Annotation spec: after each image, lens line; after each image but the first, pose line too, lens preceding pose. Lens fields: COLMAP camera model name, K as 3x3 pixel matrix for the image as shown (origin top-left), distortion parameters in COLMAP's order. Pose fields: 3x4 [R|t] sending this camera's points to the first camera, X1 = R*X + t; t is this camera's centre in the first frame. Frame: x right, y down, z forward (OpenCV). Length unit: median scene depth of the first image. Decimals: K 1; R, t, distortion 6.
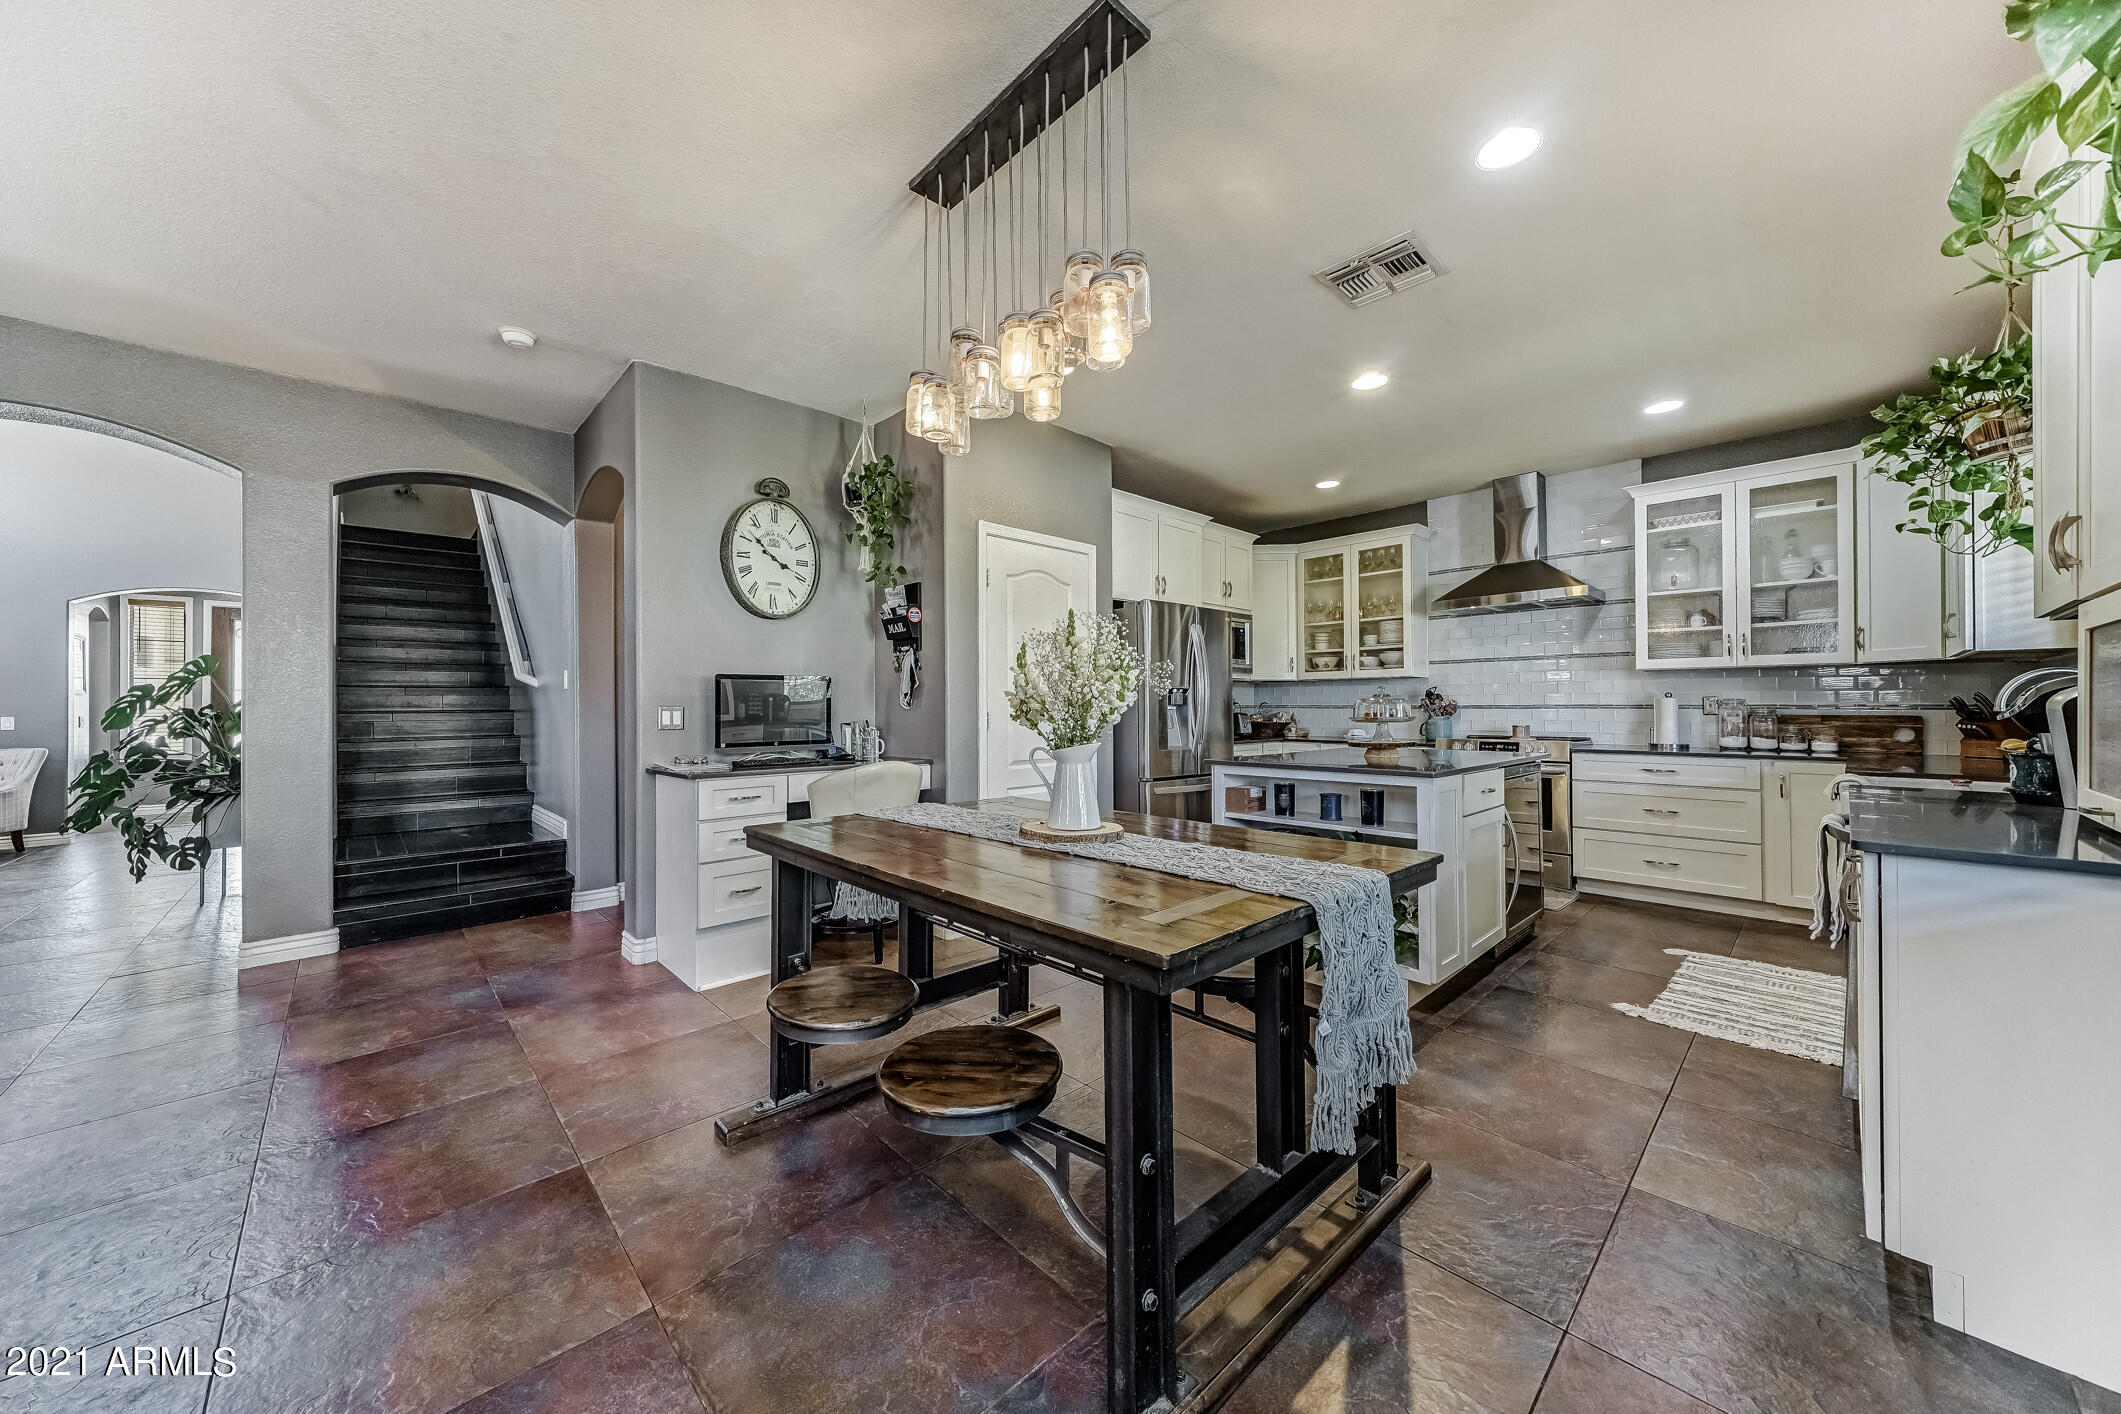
lens RADIAL K [[730.8, 0, 989.3], [0, 730.8, 698.9], [0, 0, 1]] dist [0.009624, -0.000695]
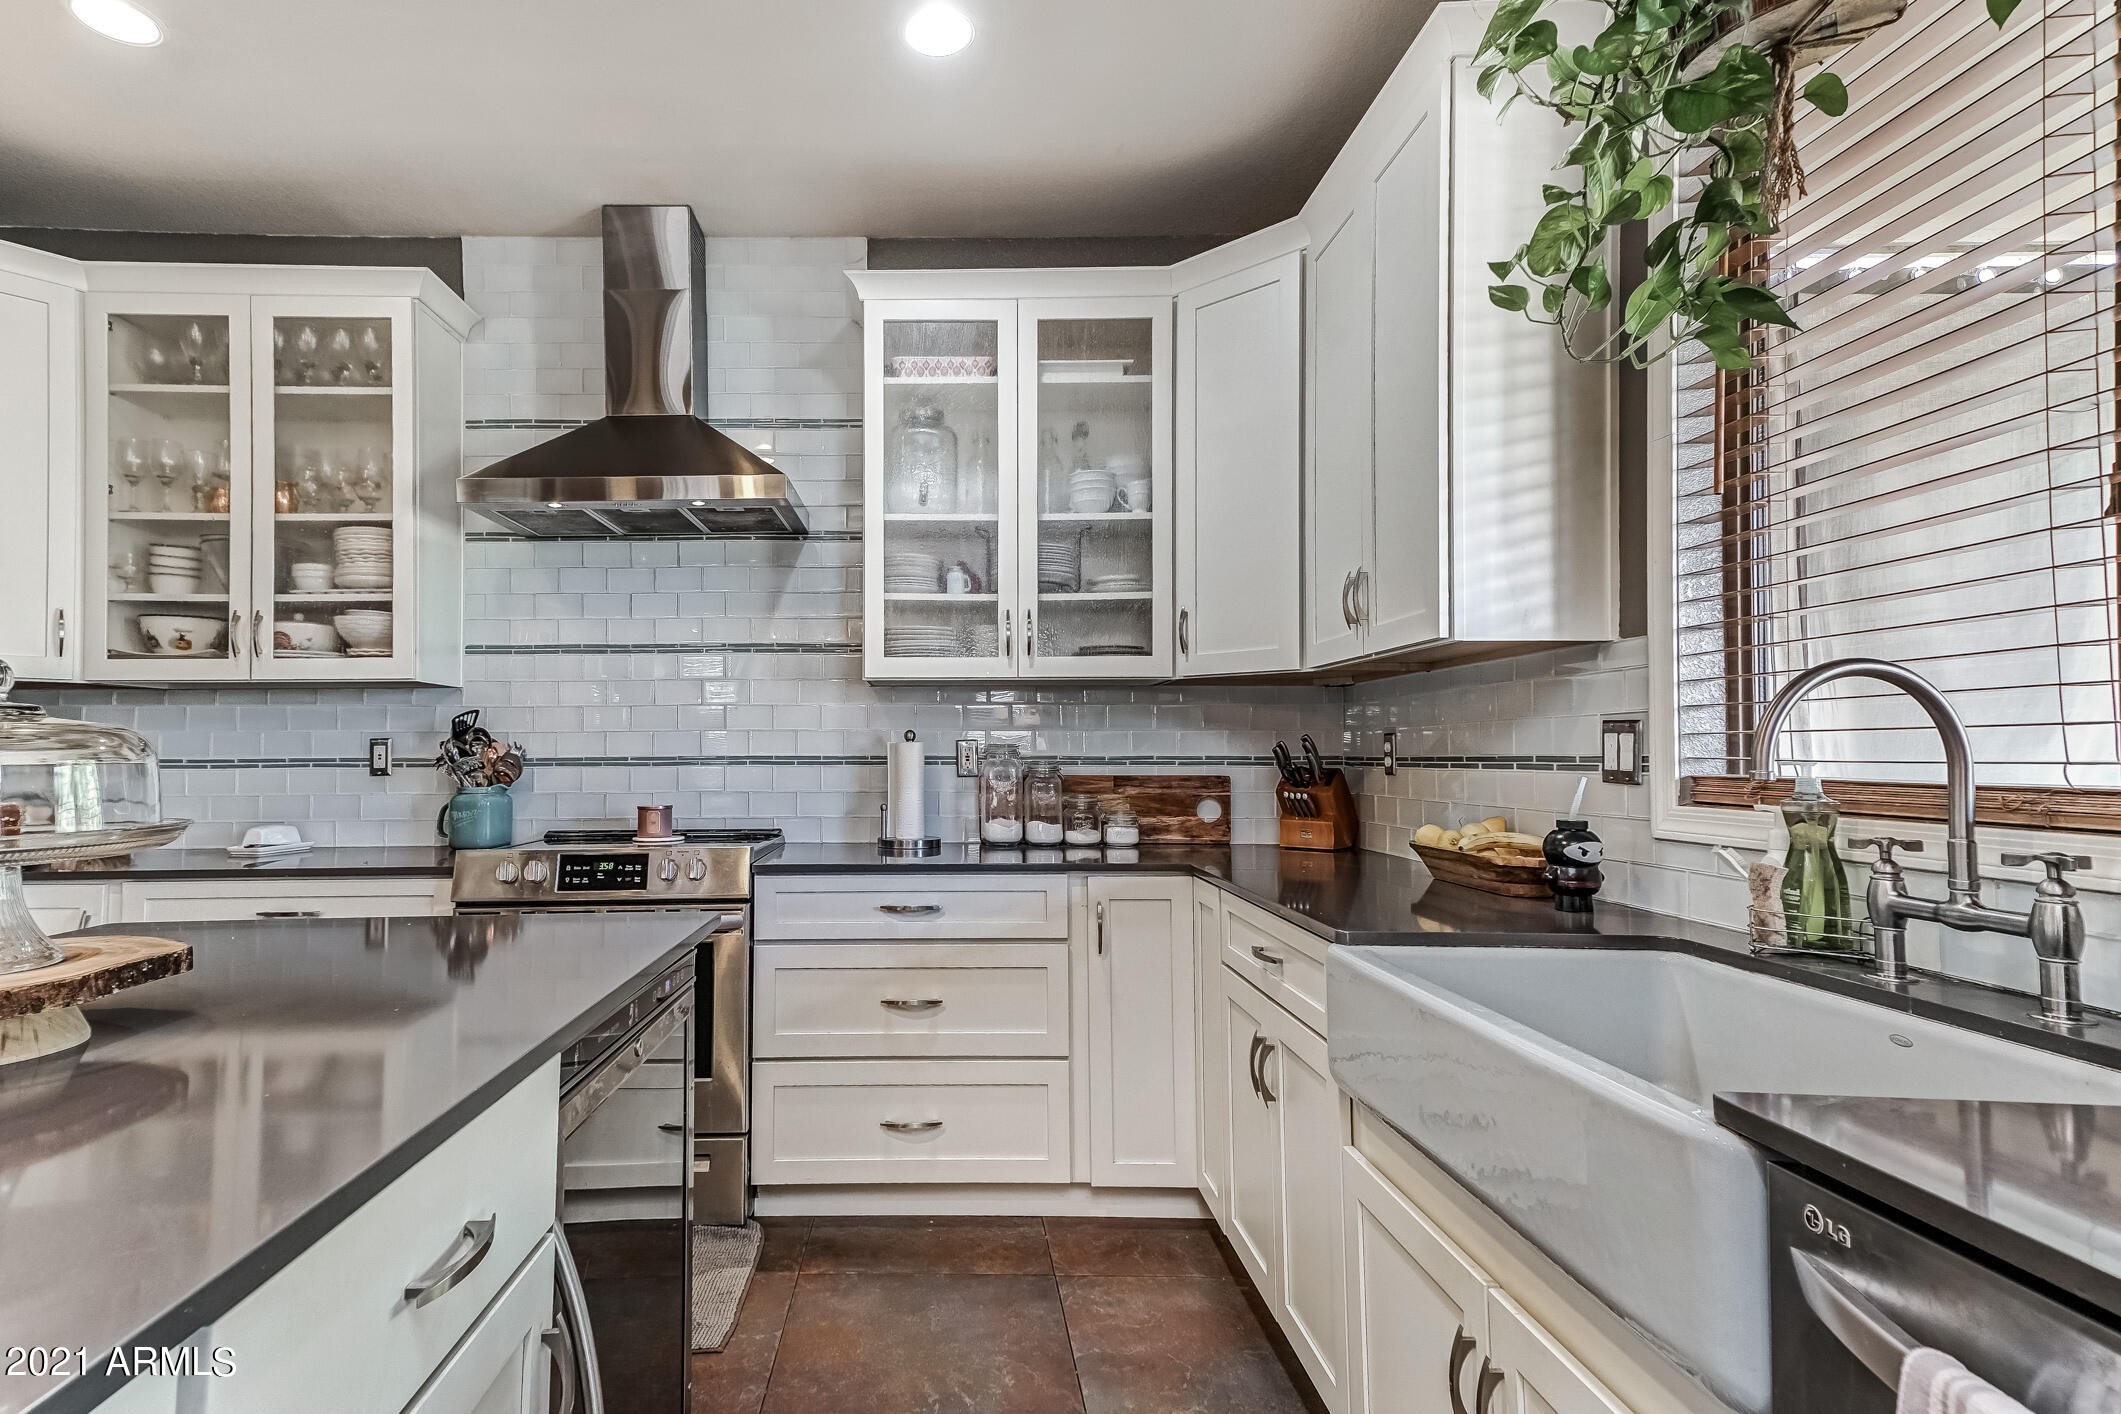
lens RADIAL K [[1222.4, 0, 913.0], [0, 1222.4, 708.6], [0, 0, 1]] dist [0.078063, 0.002592]
pose [[0.683060, 0.027524, 0.729844, 0.351457], [-0.006928, 0.999489, -0.031210, 0.001671], [-0.730330, 0.016262, 0.682901, 0.465287]]
